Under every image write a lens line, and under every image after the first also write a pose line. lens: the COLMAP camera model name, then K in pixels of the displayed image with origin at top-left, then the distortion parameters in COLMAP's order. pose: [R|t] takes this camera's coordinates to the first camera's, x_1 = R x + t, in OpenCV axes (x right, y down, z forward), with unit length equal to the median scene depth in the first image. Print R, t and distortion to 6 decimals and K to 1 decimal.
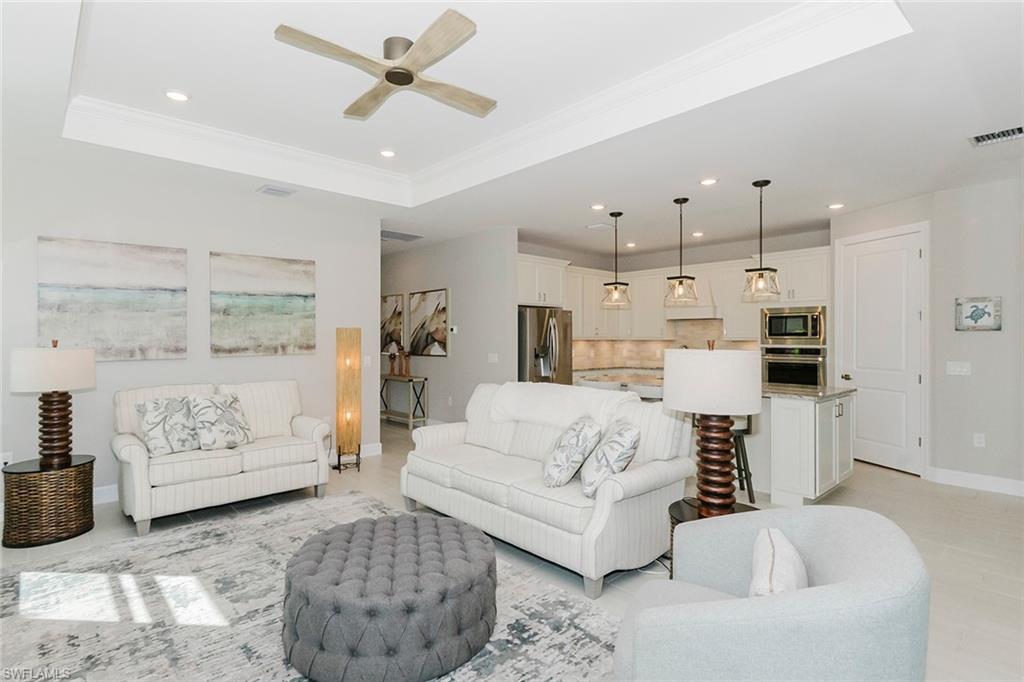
lens RADIAL K [[507.4, 0, 516.2], [0, 507.4, 333.3], [0, 0, 1]] dist [0.006346, 0.000269]
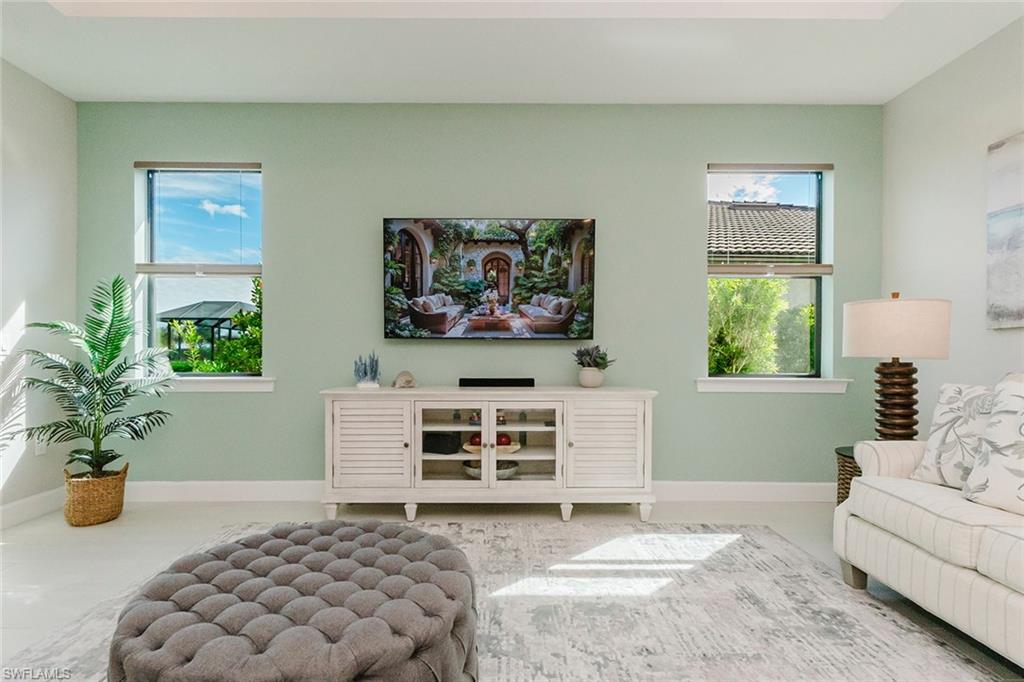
lens RADIAL K [[516.8, 0, 494.5], [0, 516.8, 350.1], [0, 0, 1]] dist [-0.000572, -0.000381]
pose [[-0.696537, -0.002269, -0.717517, 0.042575], [-0.000006, 0.999995, -0.003157, 0.087482], [0.717521, -0.002195, -0.696533, 0.959706]]
